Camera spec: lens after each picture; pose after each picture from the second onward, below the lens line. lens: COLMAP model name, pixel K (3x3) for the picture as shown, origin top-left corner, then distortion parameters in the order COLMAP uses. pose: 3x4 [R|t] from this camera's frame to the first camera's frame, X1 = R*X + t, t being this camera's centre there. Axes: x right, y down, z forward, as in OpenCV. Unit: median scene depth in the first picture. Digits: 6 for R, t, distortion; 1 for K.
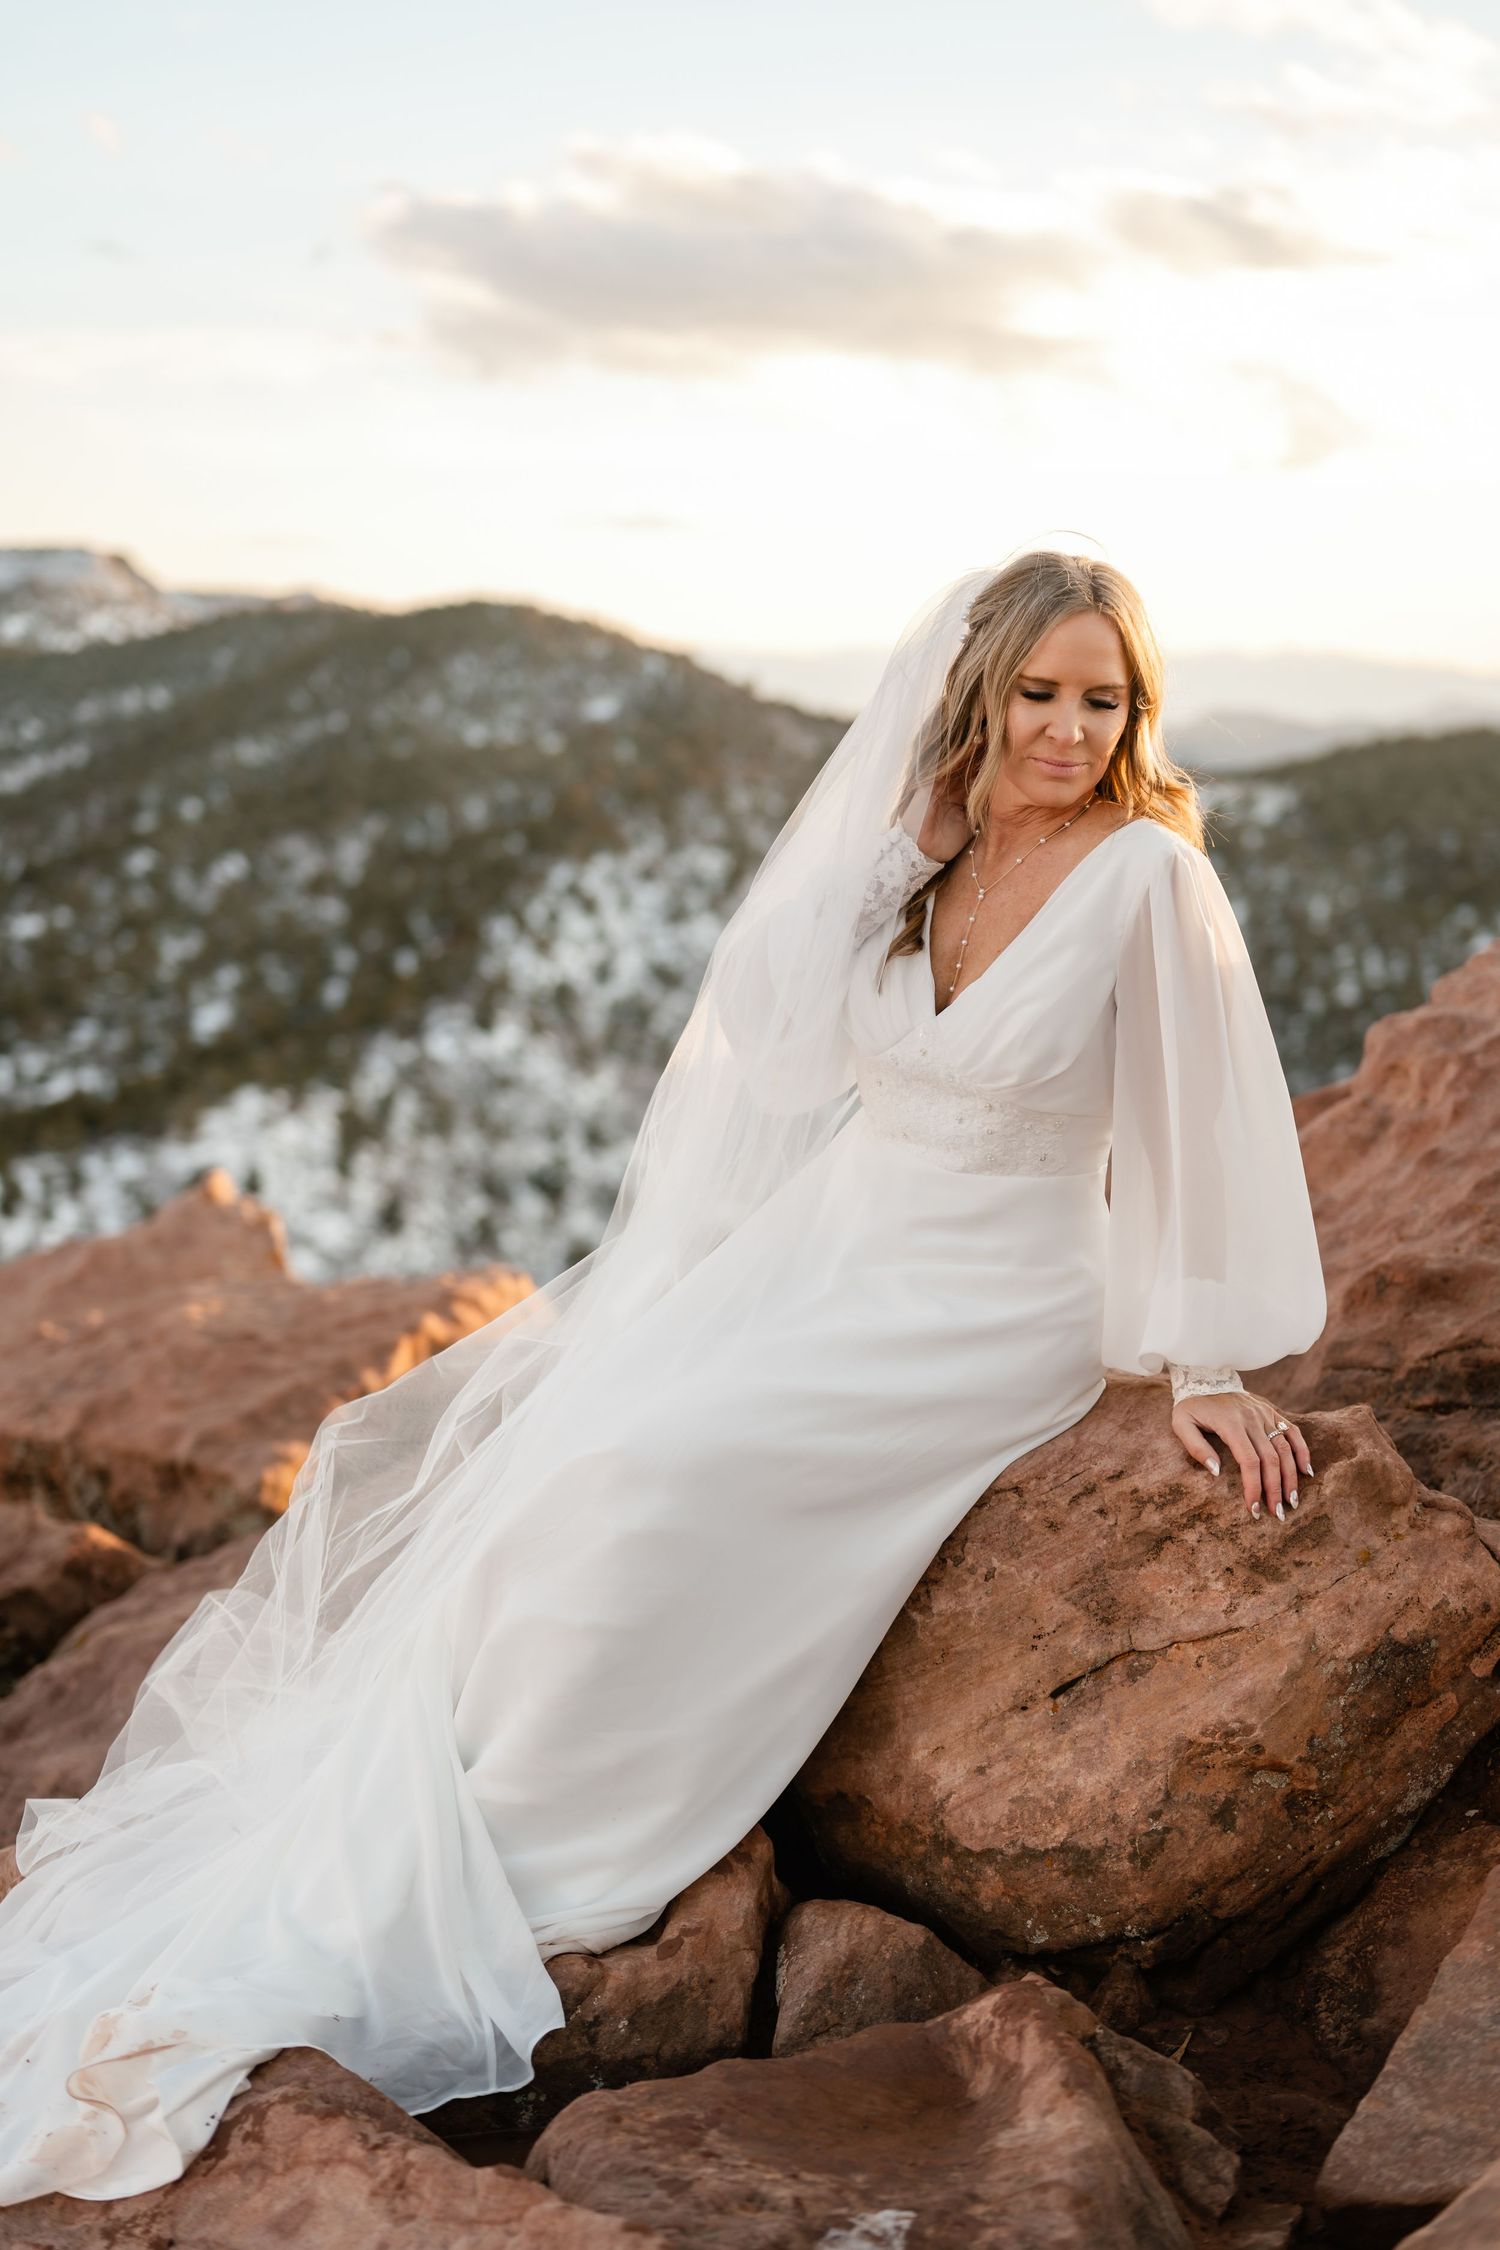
lens RADIAL K [[3218.8, 0, 746.1], [0, 3218.8, 1100.8], [0, 0, 1]] dist [0.007288, 0.000000]
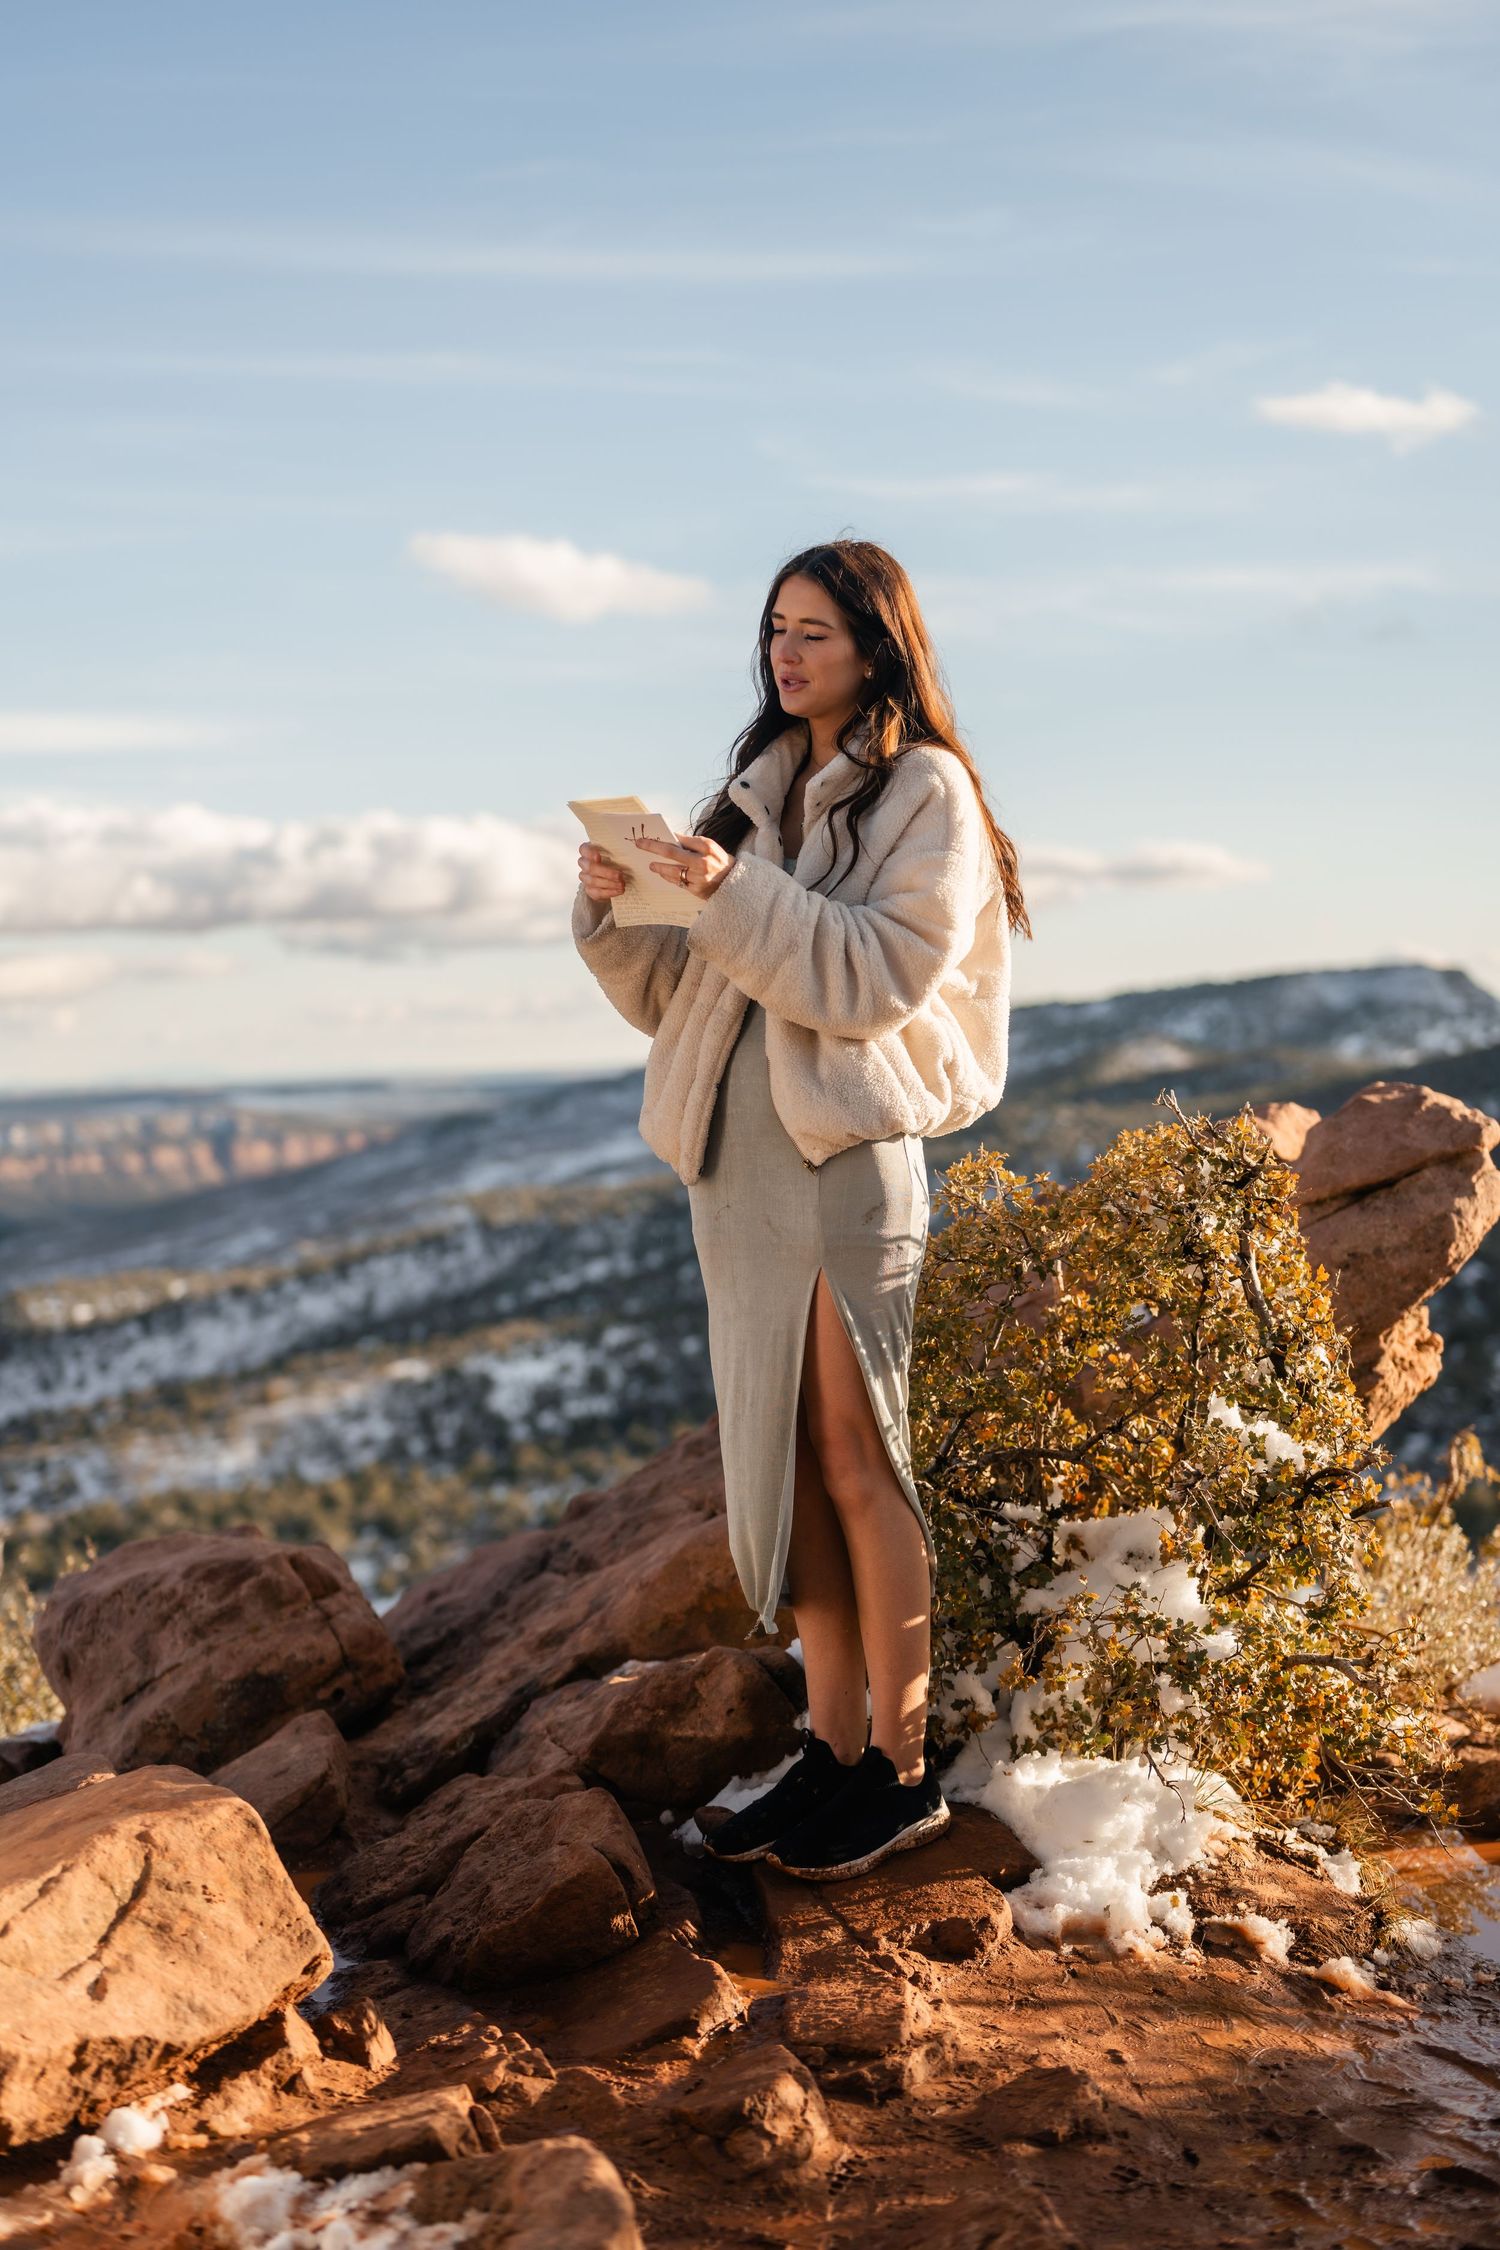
lens RADIAL K [[3218.8, 0, 738.1], [0, 3218.8, 1110.3], [0, 0, 1]] dist [0.007288, 0.000000]
pose [[0.915231, -0.042013, -0.400733, 1.197330], [-0.008374, 0.992351, -0.123165, 0.071109], [0.402842, 0.116080, 0.907878, -0.600761]]
